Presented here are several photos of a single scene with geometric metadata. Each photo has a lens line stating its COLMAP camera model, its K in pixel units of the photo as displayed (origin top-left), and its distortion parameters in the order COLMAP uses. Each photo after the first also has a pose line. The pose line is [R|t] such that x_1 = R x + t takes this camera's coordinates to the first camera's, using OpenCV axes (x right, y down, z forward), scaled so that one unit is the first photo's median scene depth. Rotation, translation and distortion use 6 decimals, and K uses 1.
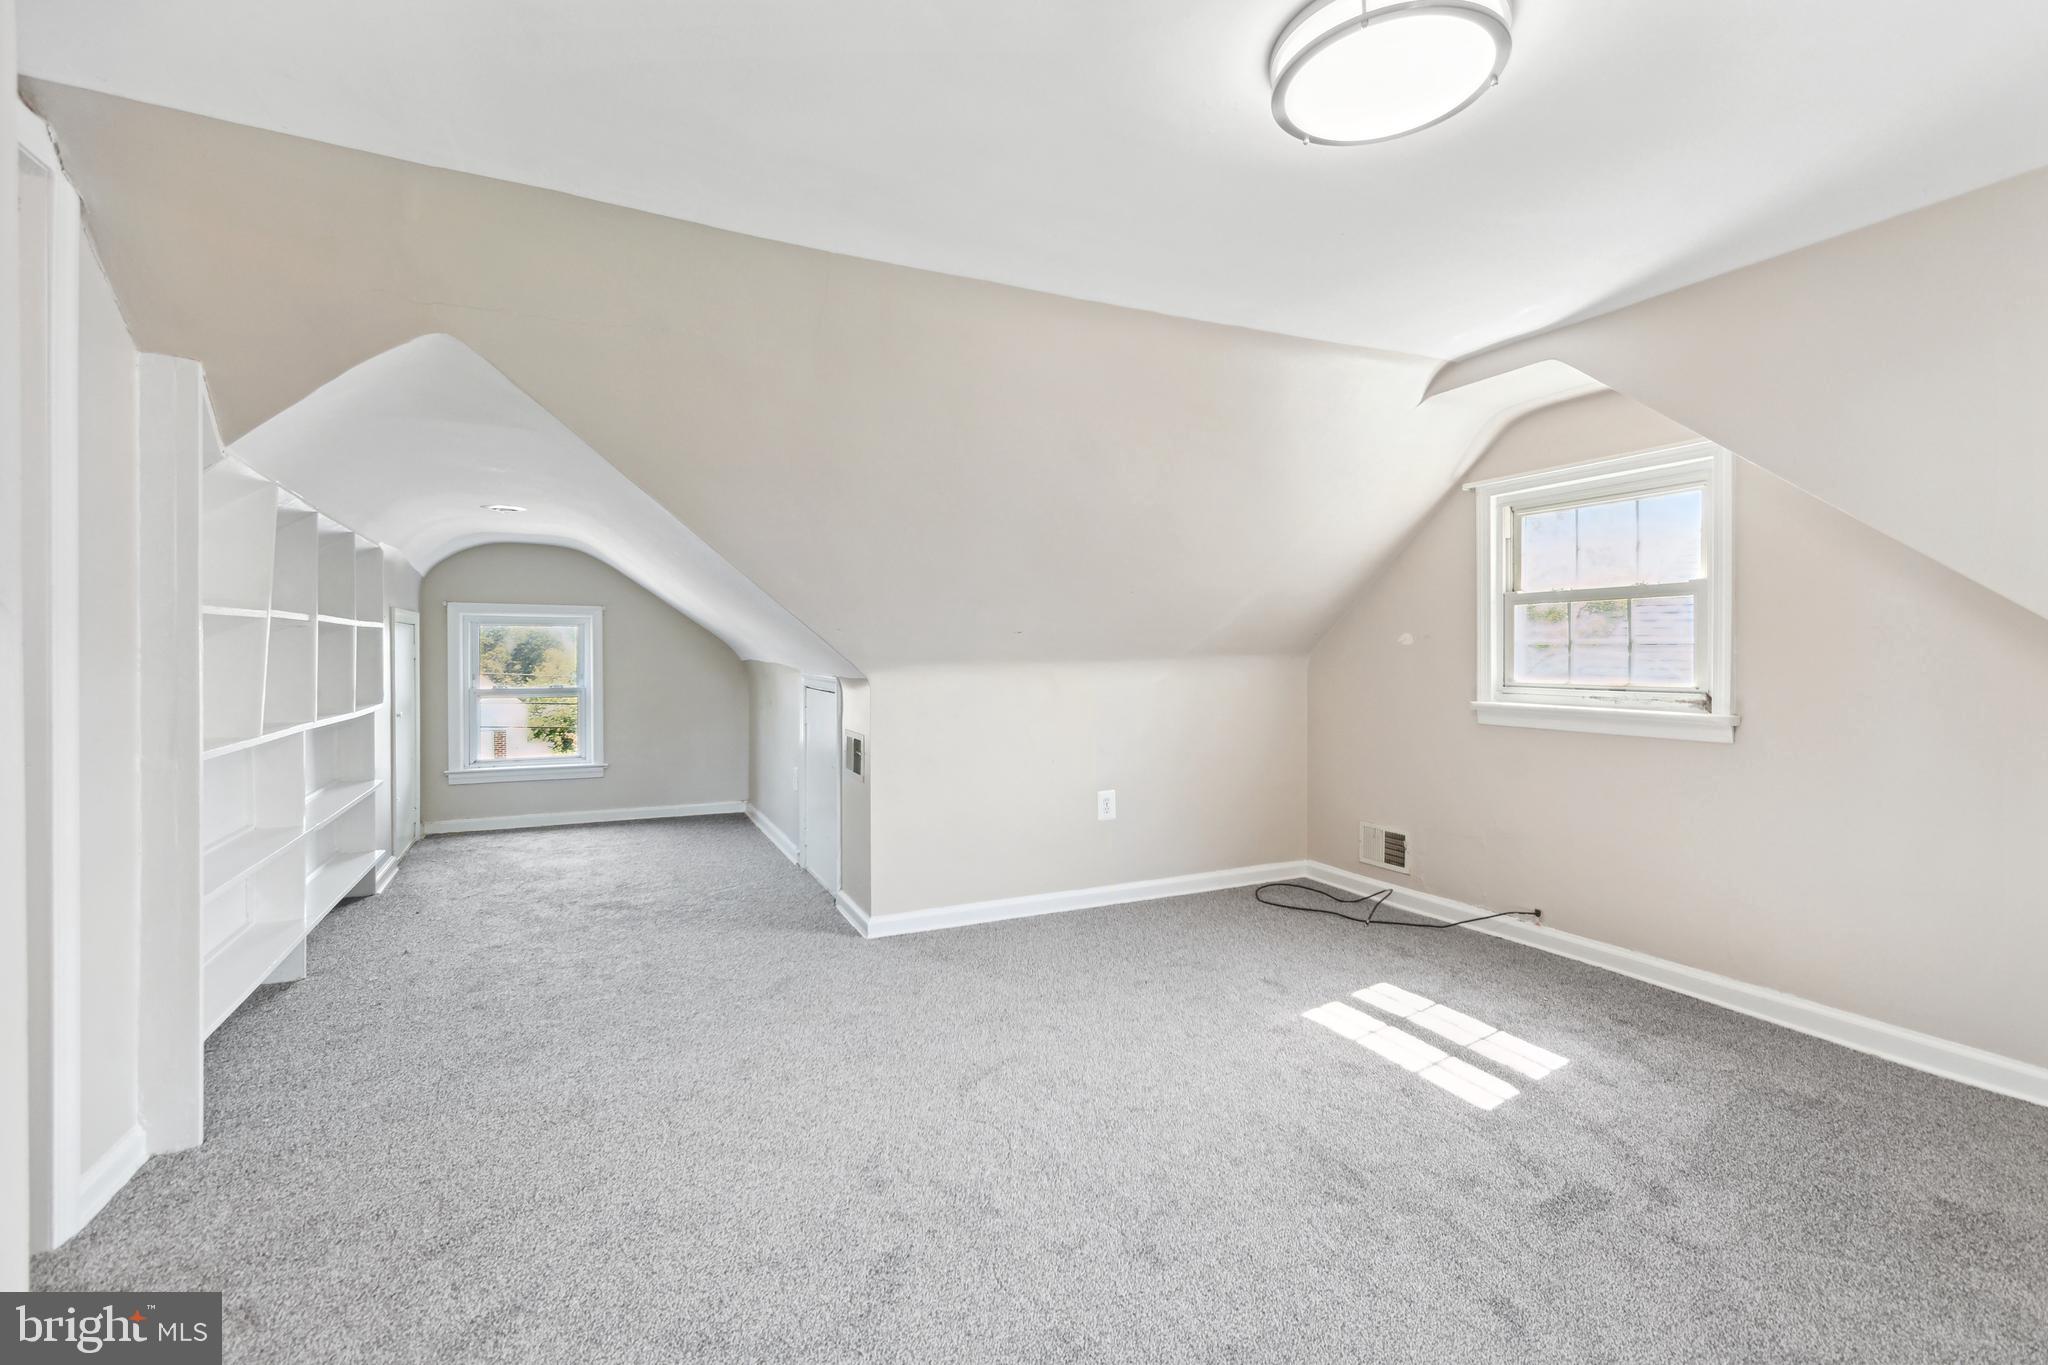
lens RADIAL K [[915.6, 0, 1029.1], [0, 915.6, 665.7], [0, 0, 1]] dist [0.002186, -0.000639]
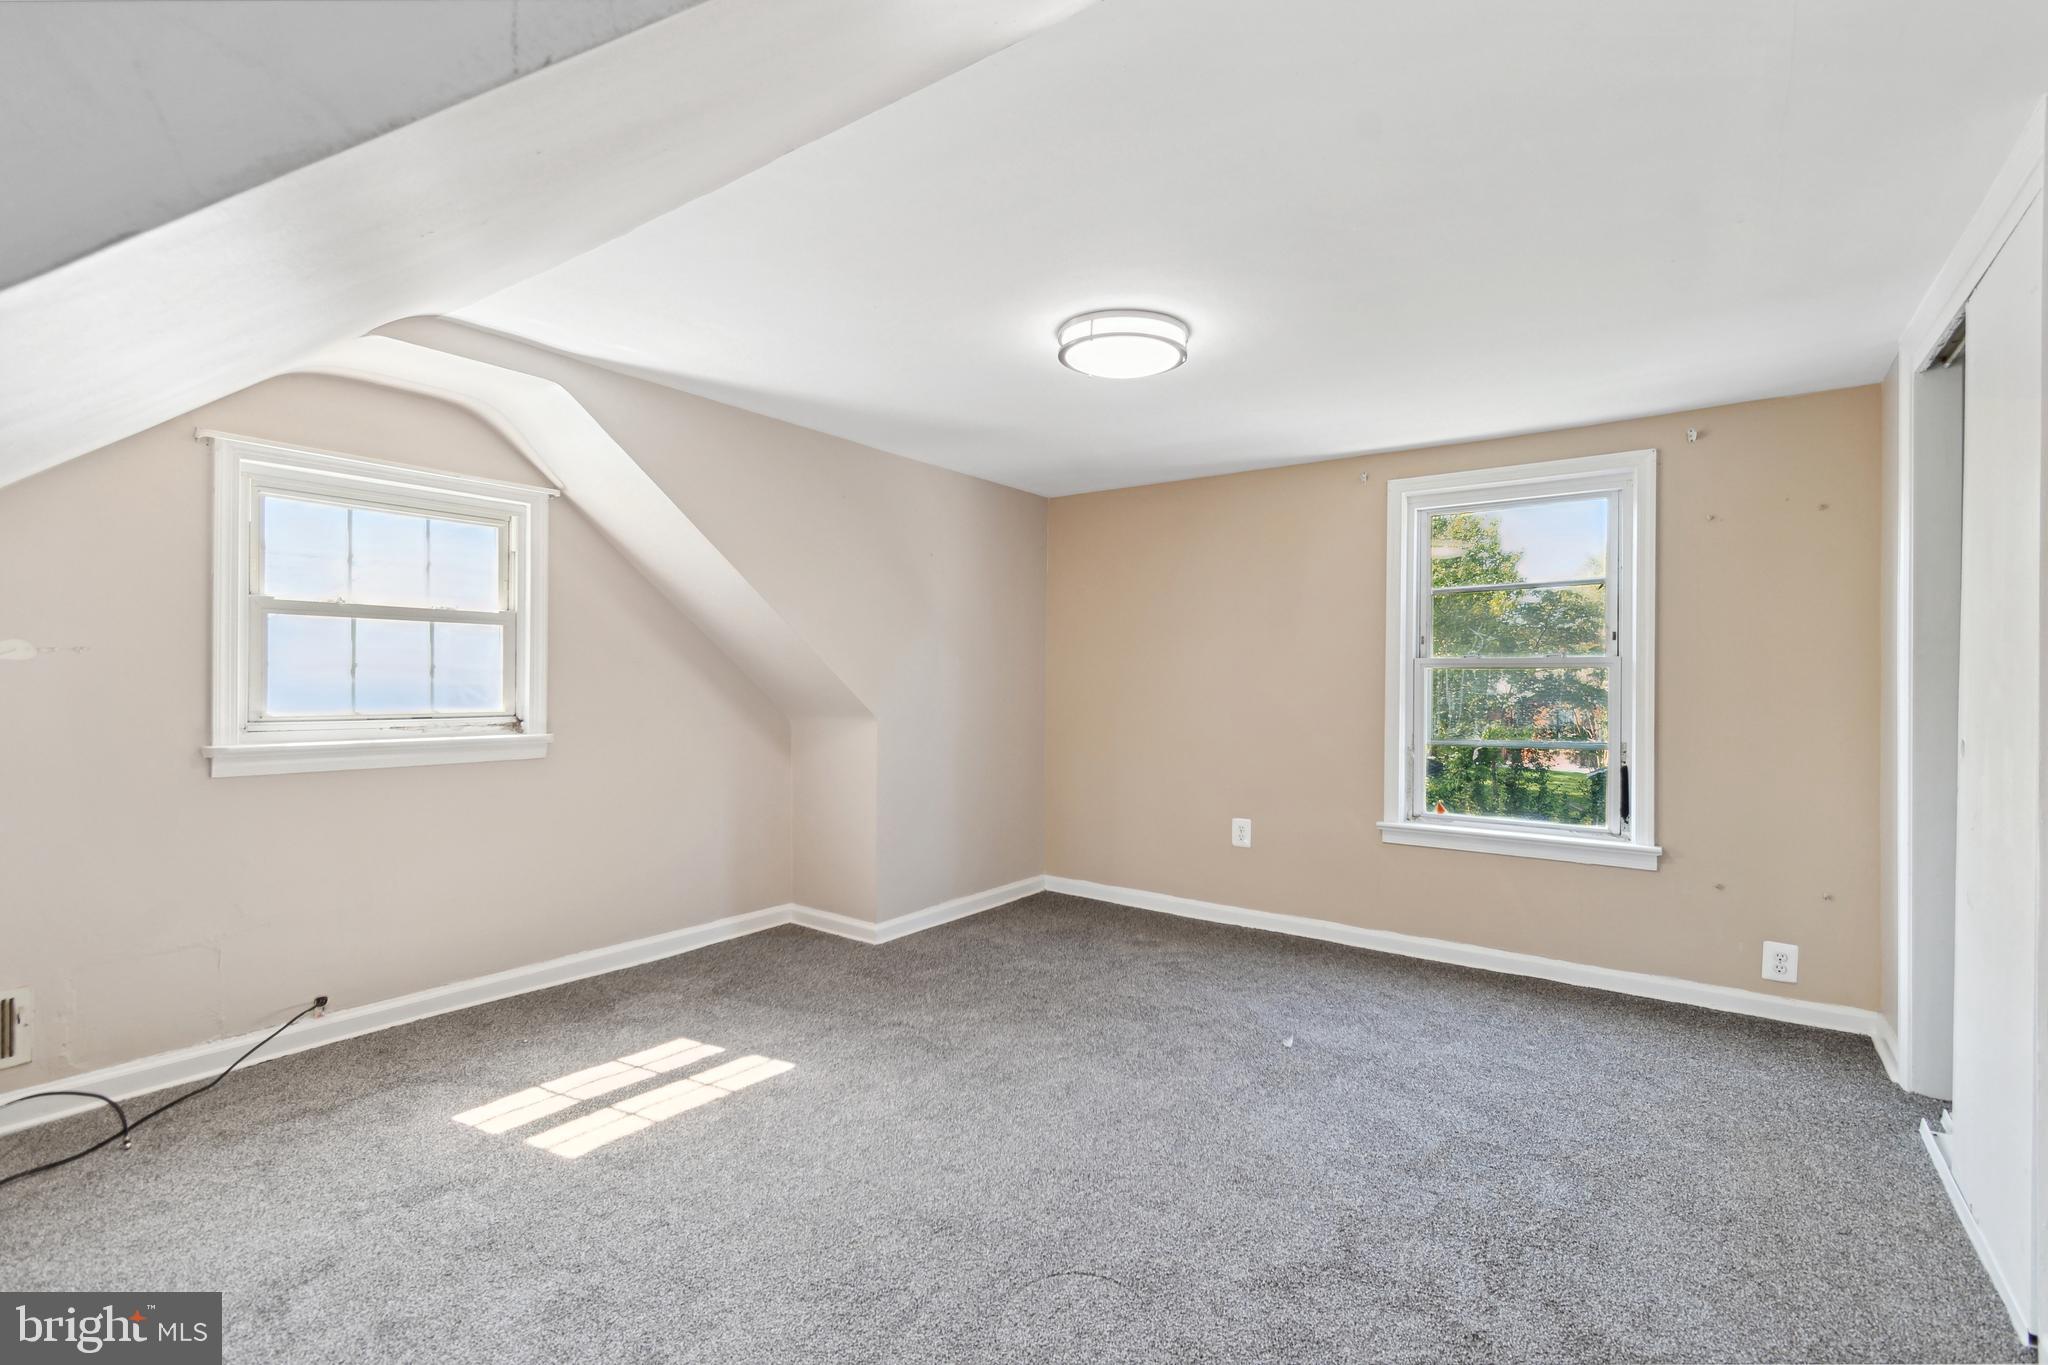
lens RADIAL K [[915.6, 0, 1028.3], [0, 915.6, 686.1], [0, 0, 1]] dist [0.002186, -0.000639]
pose [[-0.475750, -0.009265, 0.879532, -0.522197], [0.000830, 0.999939, 0.010982, -0.017536], [-0.879580, 0.005955, -0.475713, 0.982705]]
